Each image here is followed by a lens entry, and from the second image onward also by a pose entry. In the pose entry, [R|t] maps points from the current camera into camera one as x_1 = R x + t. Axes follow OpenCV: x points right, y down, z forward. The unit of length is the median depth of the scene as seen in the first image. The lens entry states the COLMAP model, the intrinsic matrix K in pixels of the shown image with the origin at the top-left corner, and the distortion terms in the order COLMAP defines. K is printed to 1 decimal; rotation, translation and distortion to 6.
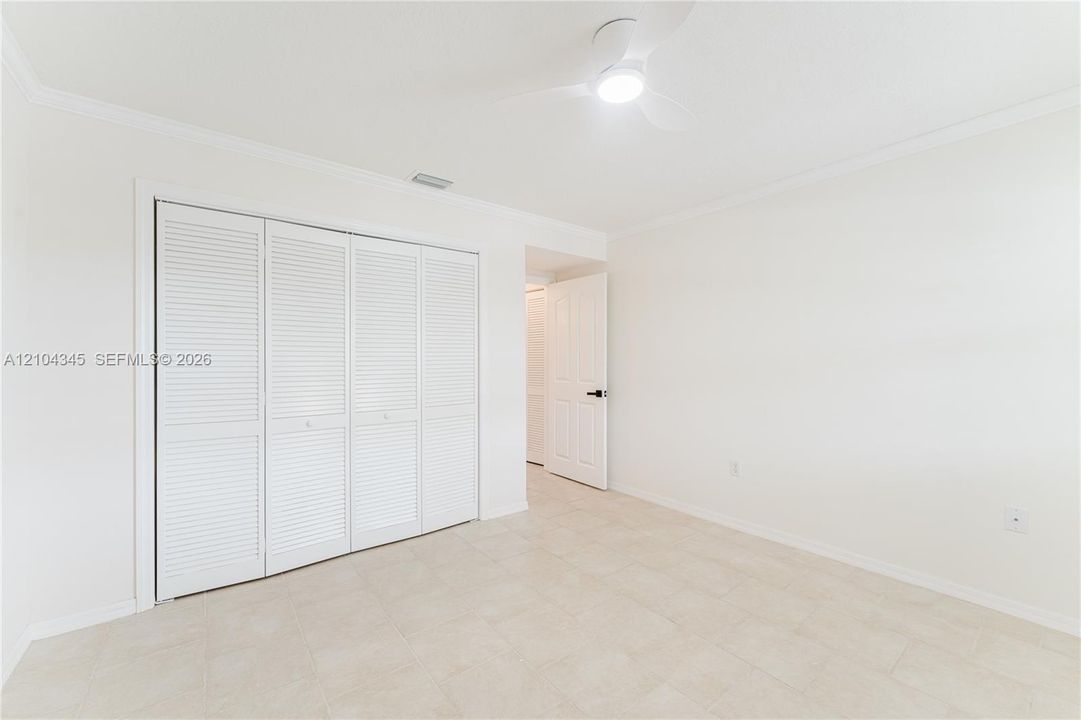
lens RADIAL K [[425.9, 0, 537.1], [0, 425.9, 356.3], [0, 0, 1]] dist [-0.000736, -0.000050]
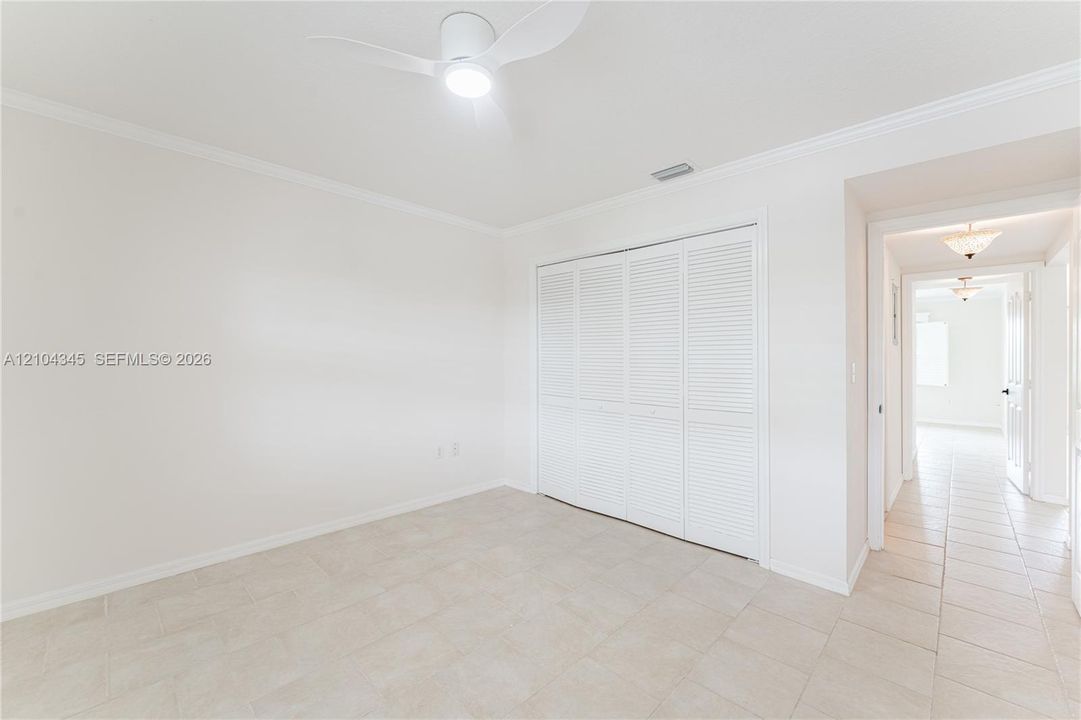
lens RADIAL K [[425.9, 0, 537.1], [0, 425.9, 356.3], [0, 0, 1]] dist [-0.000736, -0.000050]
pose [[0.148400, -0.000566, -0.988927, 0.652122], [-0.003319, 0.999994, -0.001071, 0.007421], [0.988922, 0.003441, 0.148397, 0.546899]]
